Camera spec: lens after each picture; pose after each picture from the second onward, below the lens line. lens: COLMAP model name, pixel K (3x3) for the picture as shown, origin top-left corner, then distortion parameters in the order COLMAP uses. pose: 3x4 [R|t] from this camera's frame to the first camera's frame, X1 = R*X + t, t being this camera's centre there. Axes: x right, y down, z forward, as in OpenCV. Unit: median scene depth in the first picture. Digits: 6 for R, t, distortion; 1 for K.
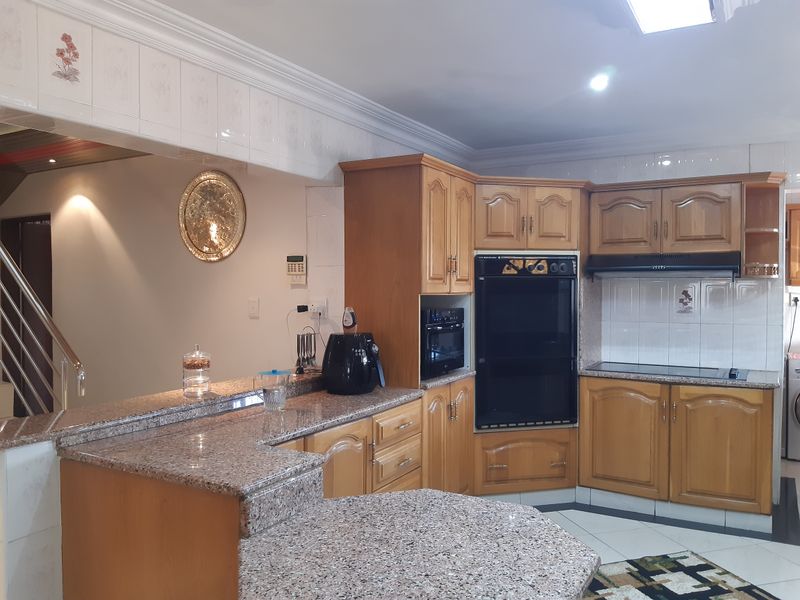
lens RADIAL K [[621.8, 0, 405.0], [0, 621.8, 298.1], [0, 0, 1]] dist [0.085574, -0.185143]
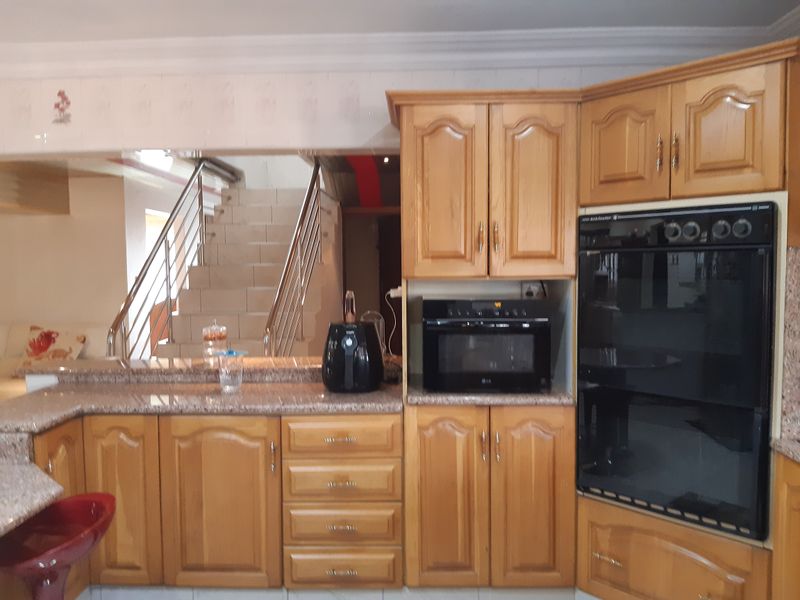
lens RADIAL K [[621.8, 0, 405.0], [0, 621.8, 298.1], [0, 0, 1]] dist [0.085574, -0.185143]
pose [[0.478206, 0.043866, -0.877151, 0.588974], [-0.007041, 0.998911, 0.046116, -0.014701], [0.878219, -0.015877, 0.477994, 0.543777]]
